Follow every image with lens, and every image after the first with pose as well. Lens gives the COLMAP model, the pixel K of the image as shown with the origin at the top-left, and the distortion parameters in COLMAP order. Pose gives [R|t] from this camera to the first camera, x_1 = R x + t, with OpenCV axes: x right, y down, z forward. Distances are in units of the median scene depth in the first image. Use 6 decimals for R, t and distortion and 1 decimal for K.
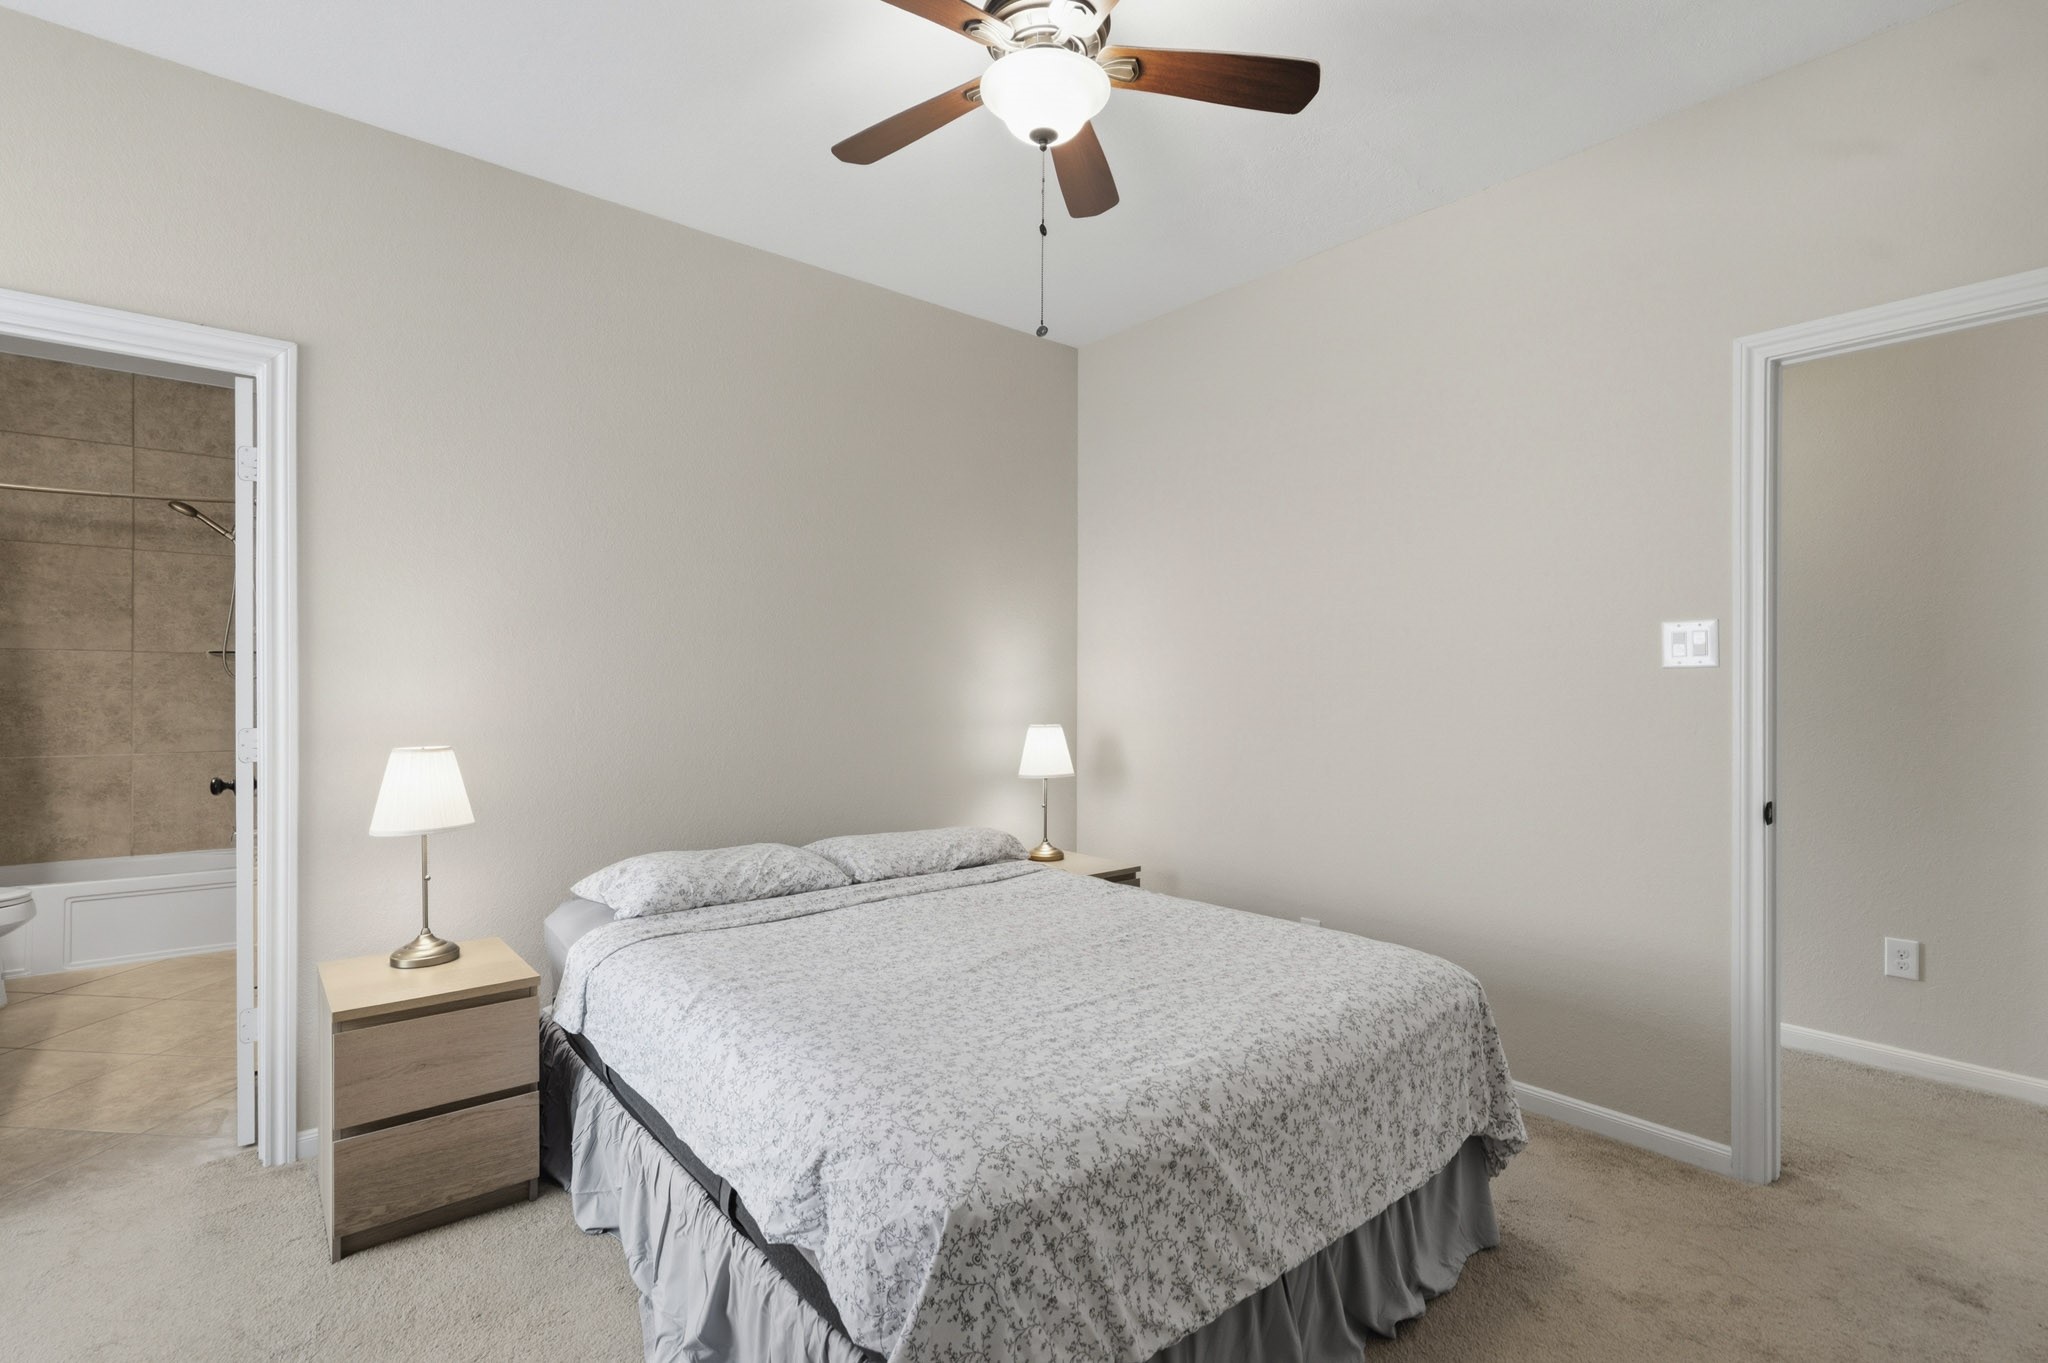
lens RADIAL K [[943.4, 0, 1023.2], [0, 943.4, 680.4], [0, 0, 1]] dist [-0.001154, -0.000045]
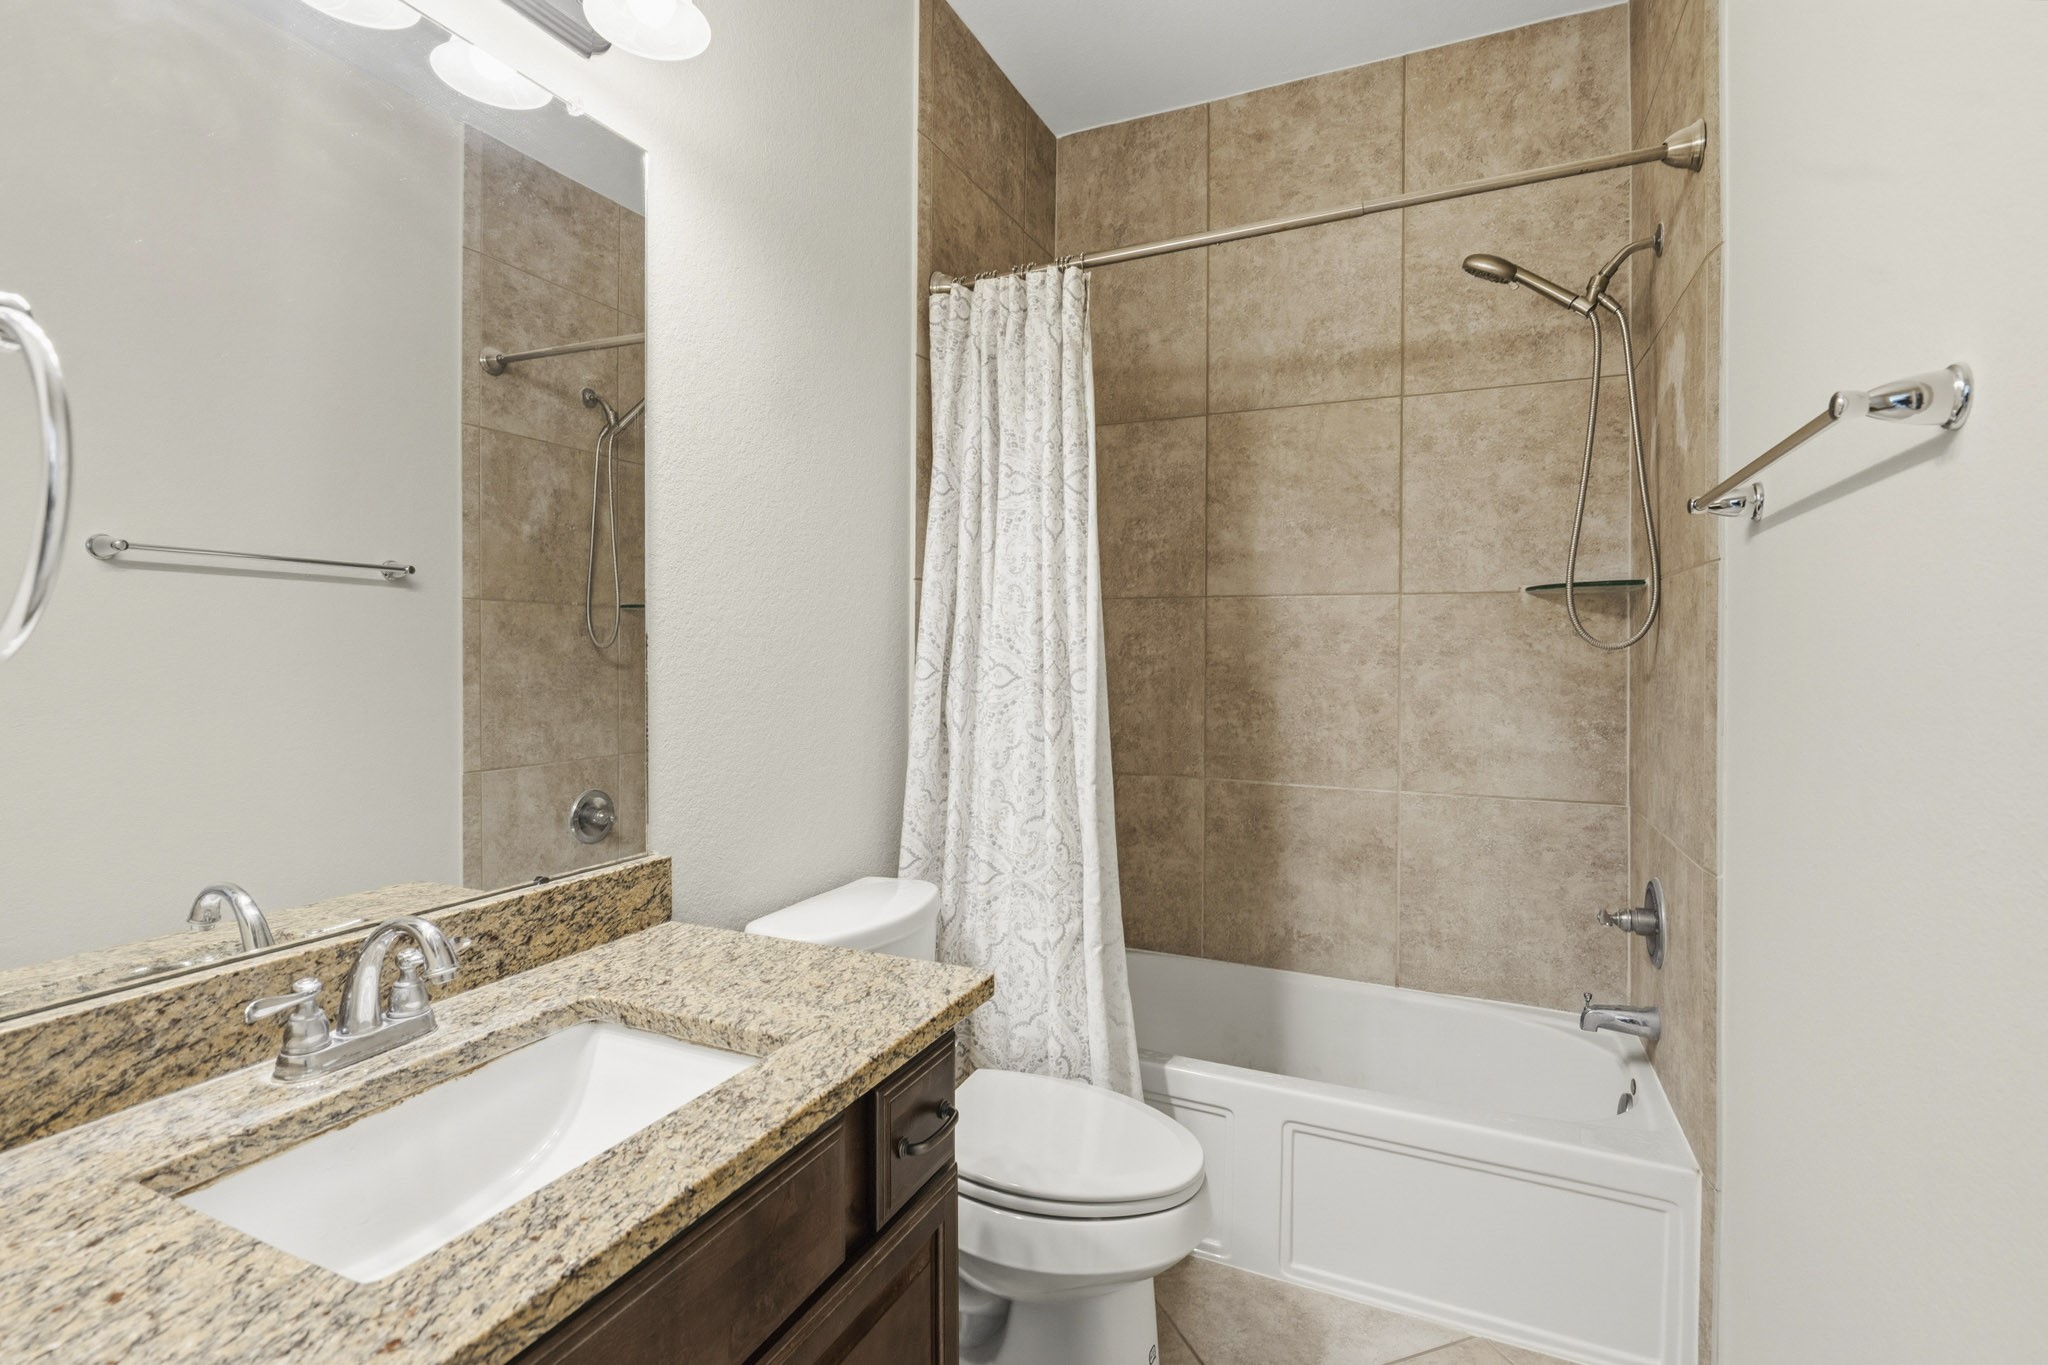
lens RADIAL K [[943.4, 0, 1026.3], [0, 943.4, 669.6], [0, 0, 1]] dist [-0.001154, -0.000045]
pose [[0.421072, 0.010892, -0.906962, -0.576029], [-0.000191, 0.999929, 0.011920, 0.005354], [0.907027, -0.004846, 0.421044, 0.611054]]
